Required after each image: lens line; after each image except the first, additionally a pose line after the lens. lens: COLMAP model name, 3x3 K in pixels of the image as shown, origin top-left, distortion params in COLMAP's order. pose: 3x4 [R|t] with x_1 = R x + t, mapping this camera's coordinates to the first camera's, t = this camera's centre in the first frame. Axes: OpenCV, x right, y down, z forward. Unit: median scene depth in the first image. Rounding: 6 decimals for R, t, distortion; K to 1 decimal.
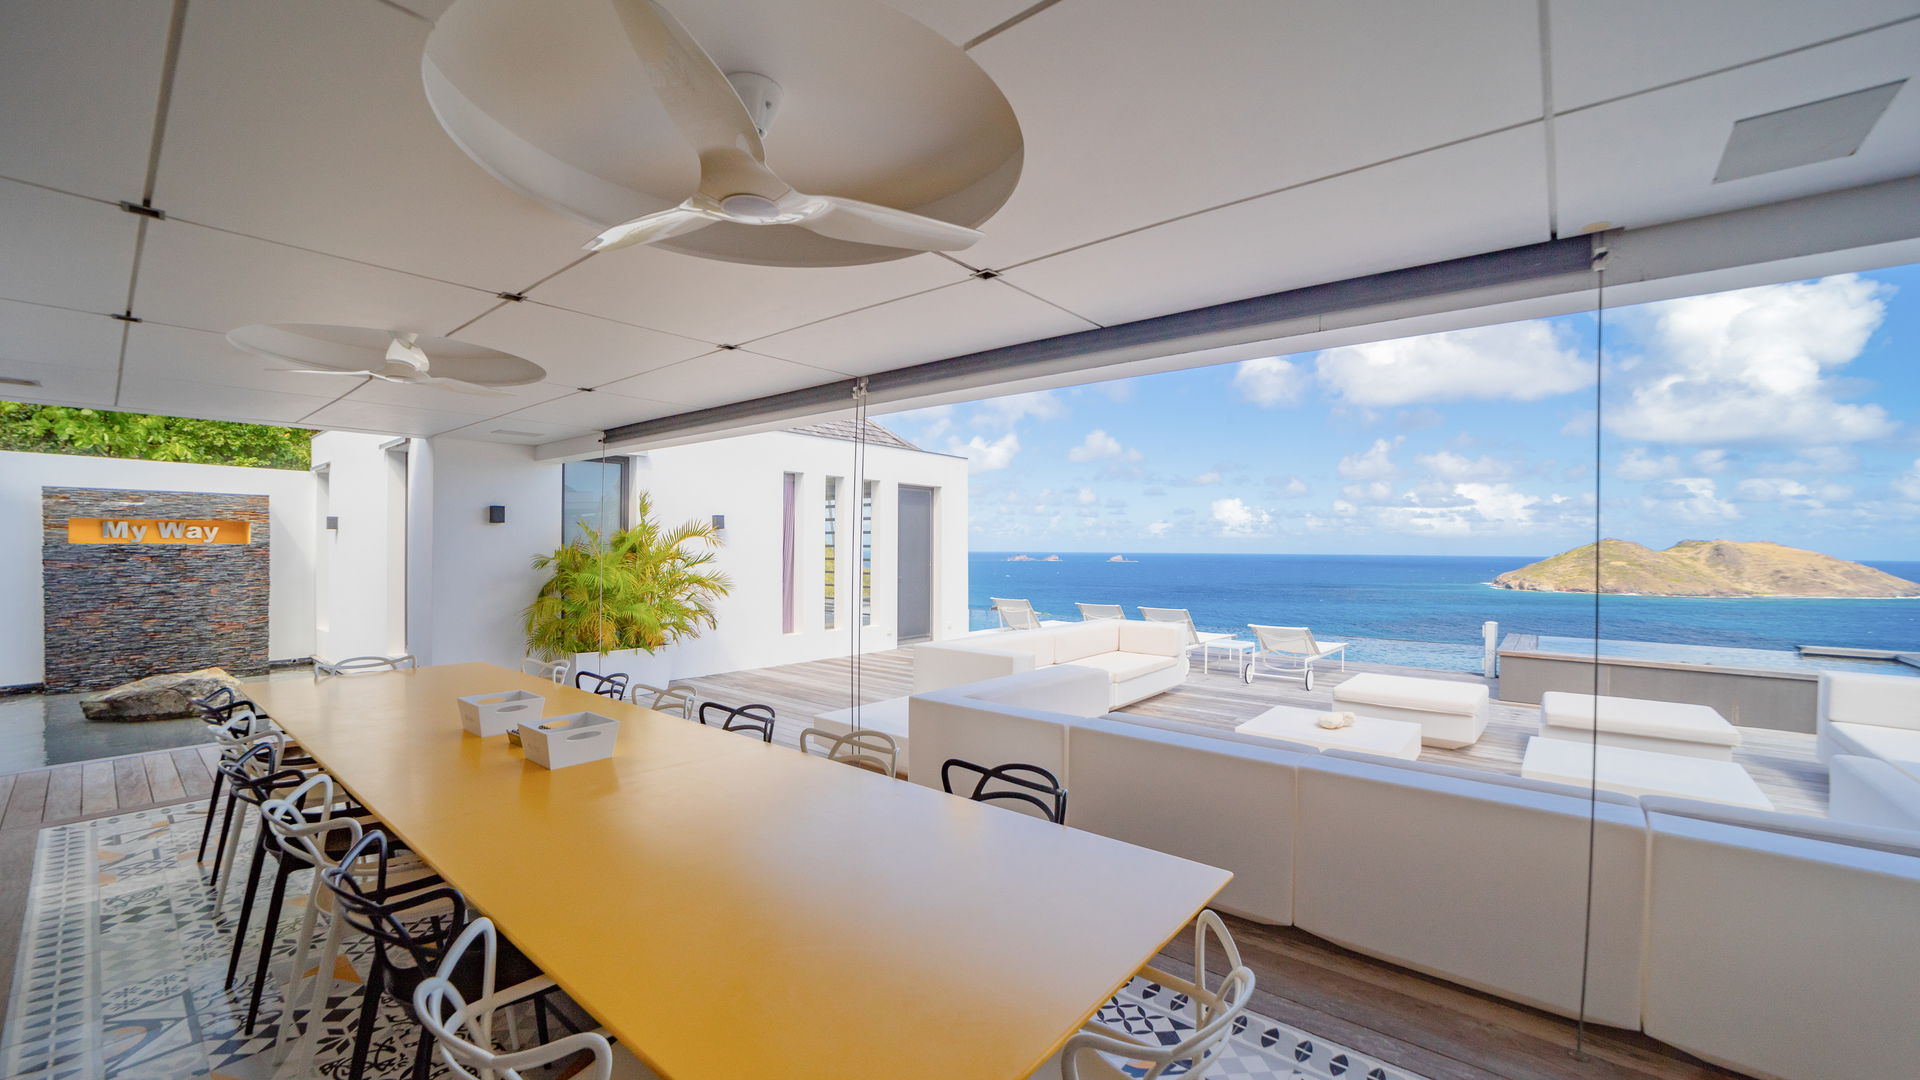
lens RADIAL K [[749.2, 0, 959.0], [0, 749.2, 551.3], [0, 0, 1]] dist [-0.042504, 0.011243]
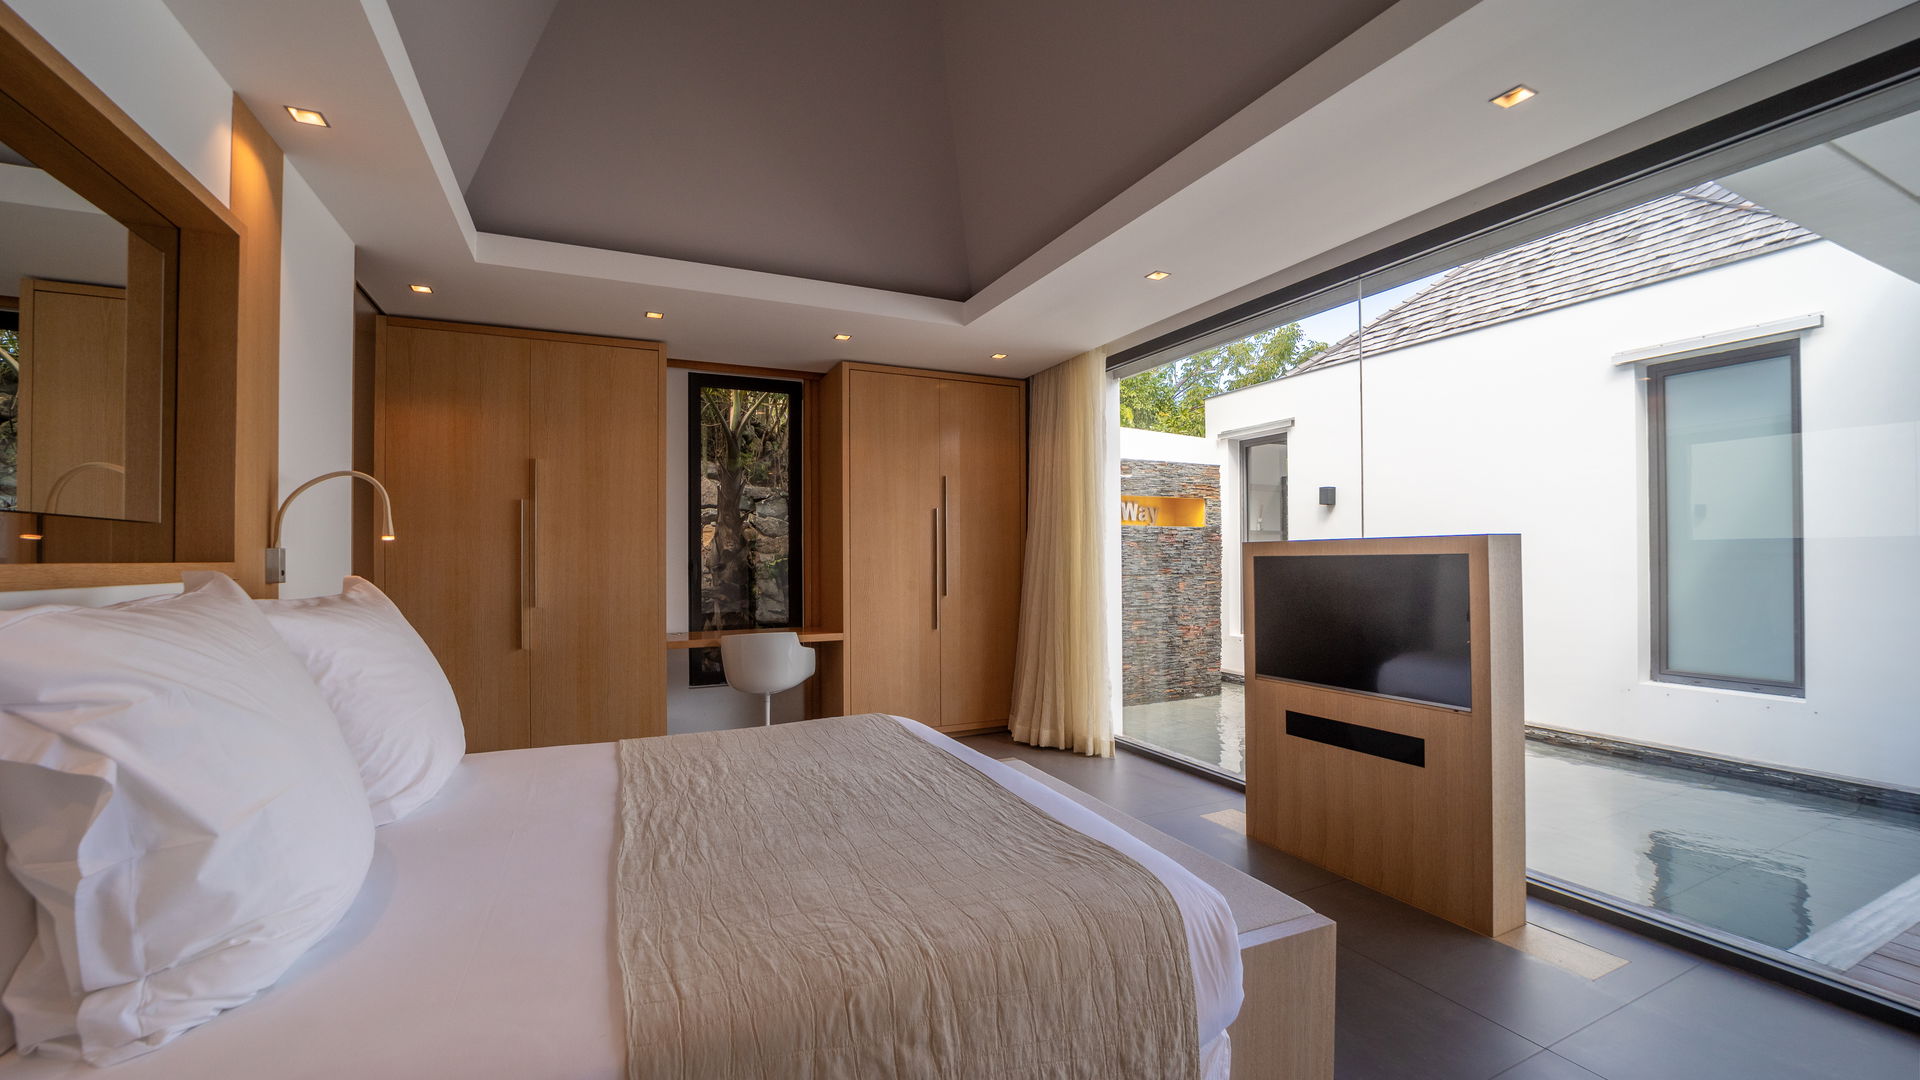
lens RADIAL K [[745.4, 0, 957.9], [0, 745.4, 550.4], [0, 0, 1]] dist [-0.037203, 0.009484]
pose [[0.897636, -0.015392, -0.440468, -0.898860], [0.009001, 0.999822, -0.016595, 0.027545], [0.440645, 0.010932, 0.897615, 0.166203]]
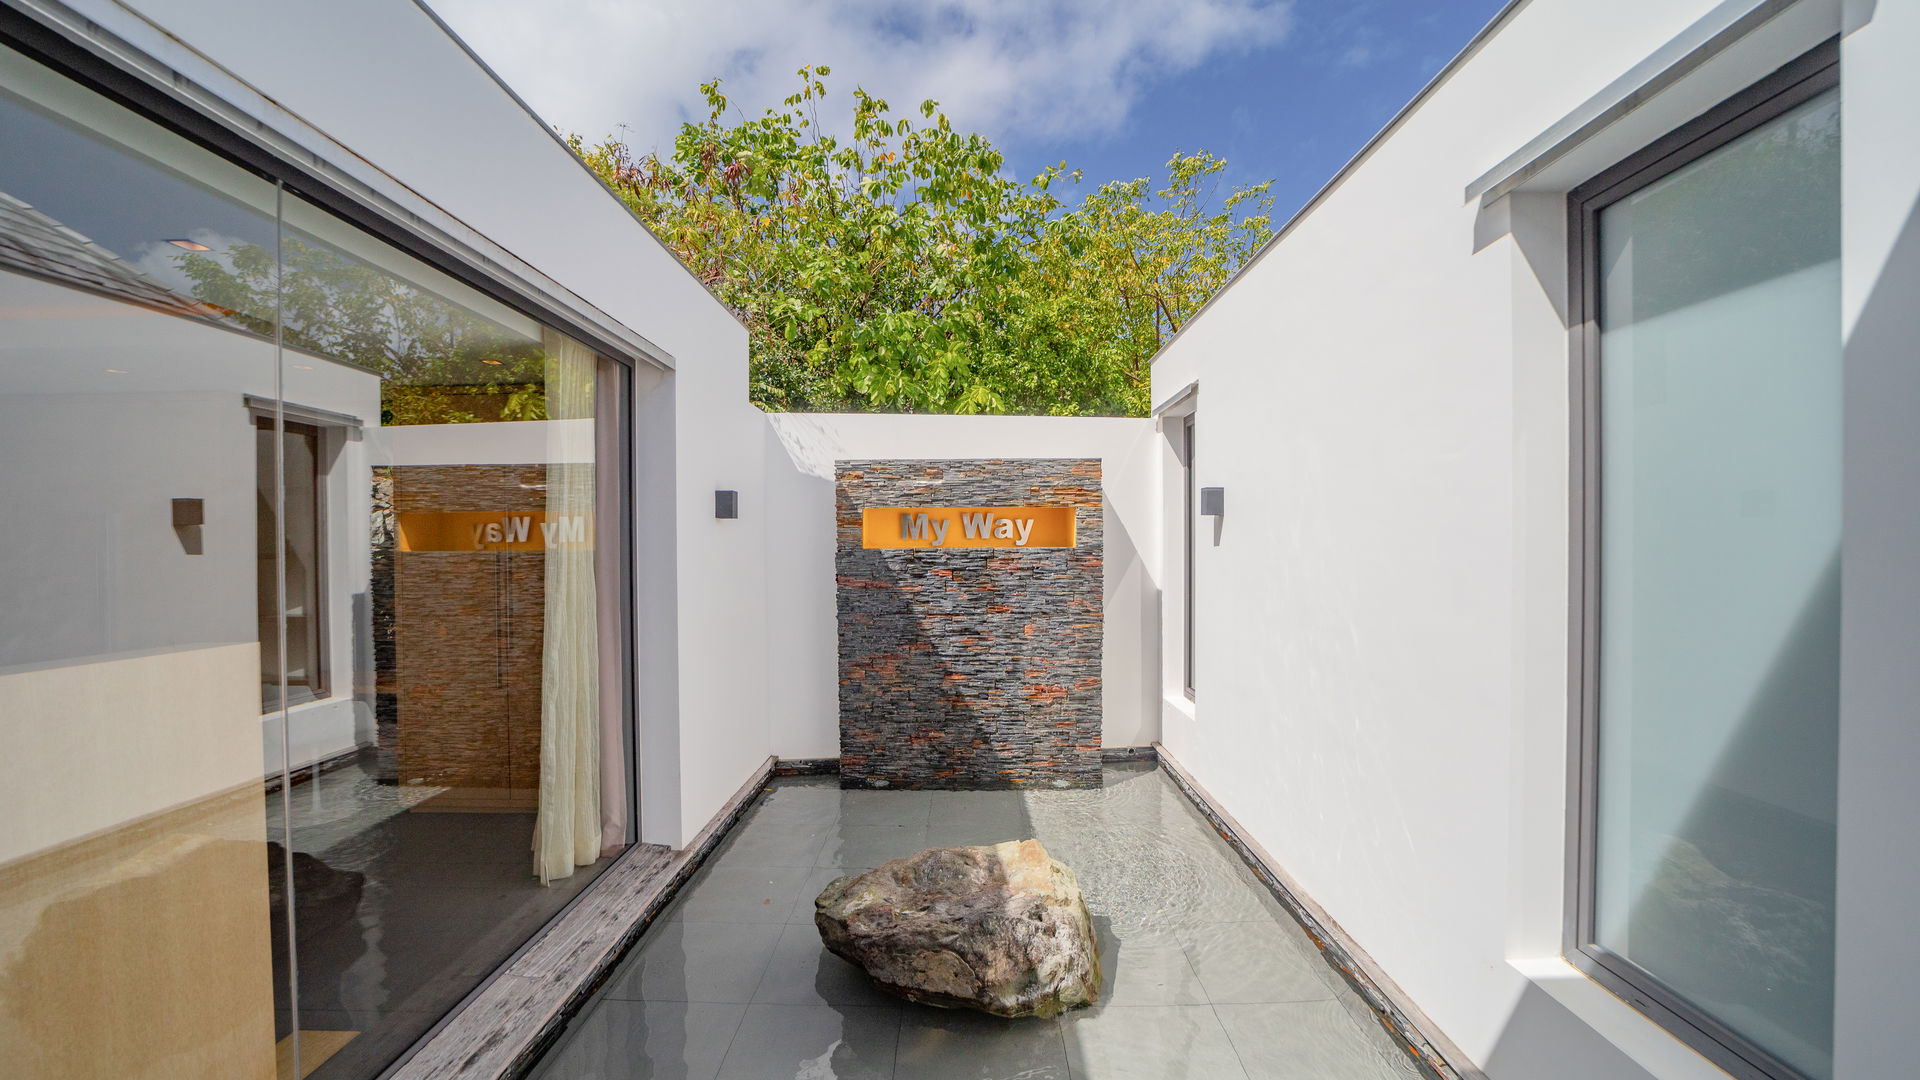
lens RADIAL K [[745.4, 0, 957.9], [0, 745.4, 550.4], [0, 0, 1]] dist [-0.037203, 0.009484]
pose [[0.629939, -0.004191, -0.776634, -0.612141], [0.005016, 0.999987, -0.001328, -0.007541], [0.776629, -0.003059, 0.629951, 0.592000]]
